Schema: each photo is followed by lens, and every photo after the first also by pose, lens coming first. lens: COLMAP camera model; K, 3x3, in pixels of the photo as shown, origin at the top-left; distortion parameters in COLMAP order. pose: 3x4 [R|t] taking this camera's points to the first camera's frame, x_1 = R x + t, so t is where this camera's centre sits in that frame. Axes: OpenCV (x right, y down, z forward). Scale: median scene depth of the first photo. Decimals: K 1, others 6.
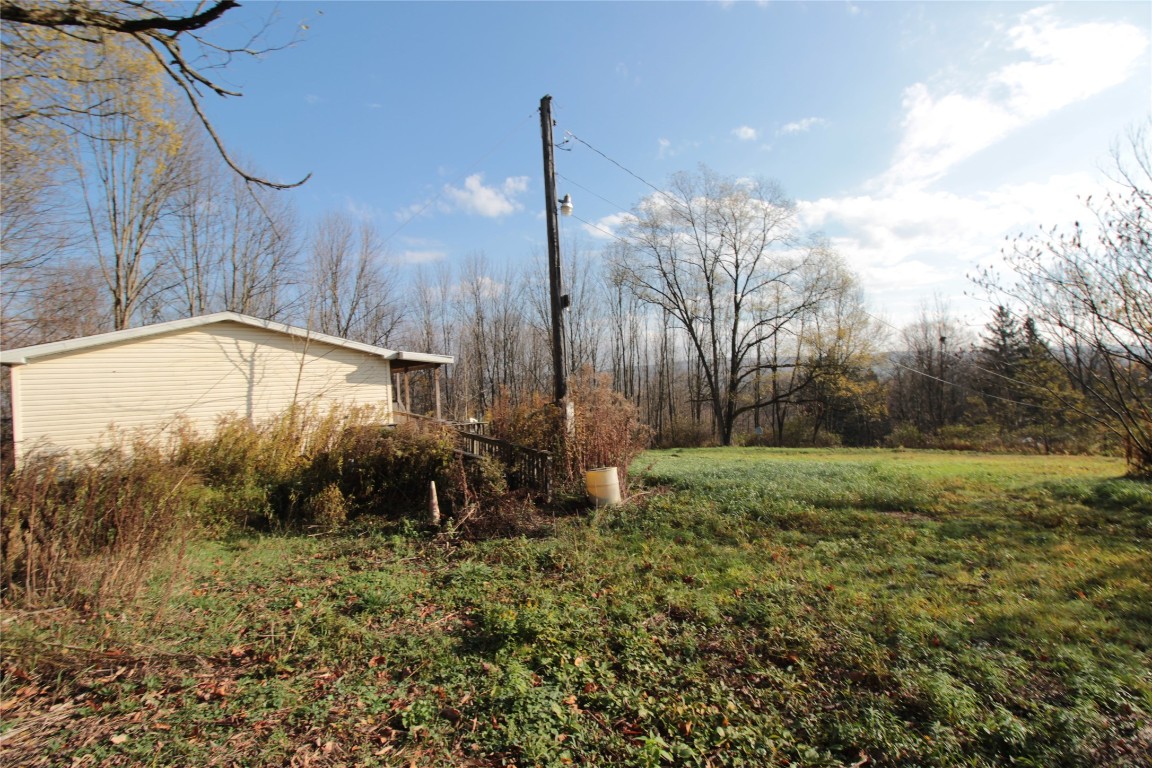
lens RADIAL K [[531.7, 0, 580.4], [0, 531.7, 370.3], [0, 0, 1]] dist [-0.025950, -0.000191]
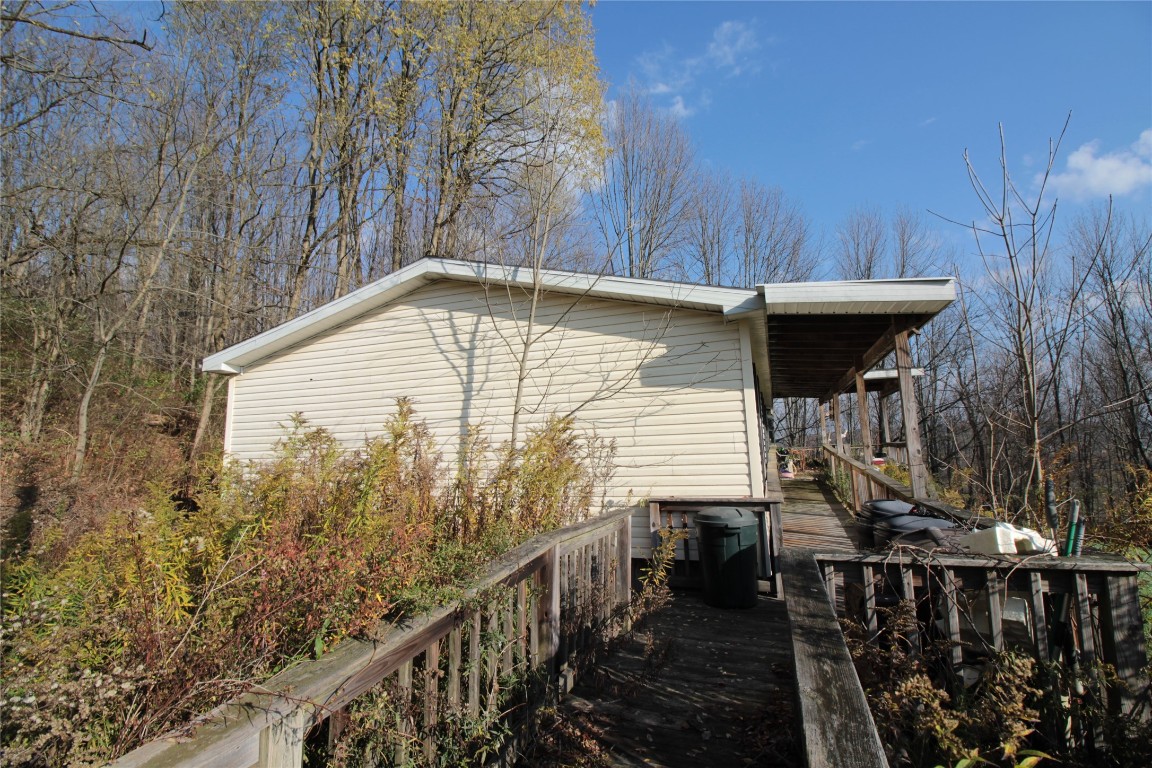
lens RADIAL K [[531.7, 0, 580.4], [0, 531.7, 370.3], [0, 0, 1]] dist [-0.025950, -0.000191]
pose [[0.540843, -0.097084, -0.835502, -0.075501], [0.017816, 0.994416, -0.104017, 0.031510], [0.840935, 0.041372, 0.539553, 0.440794]]
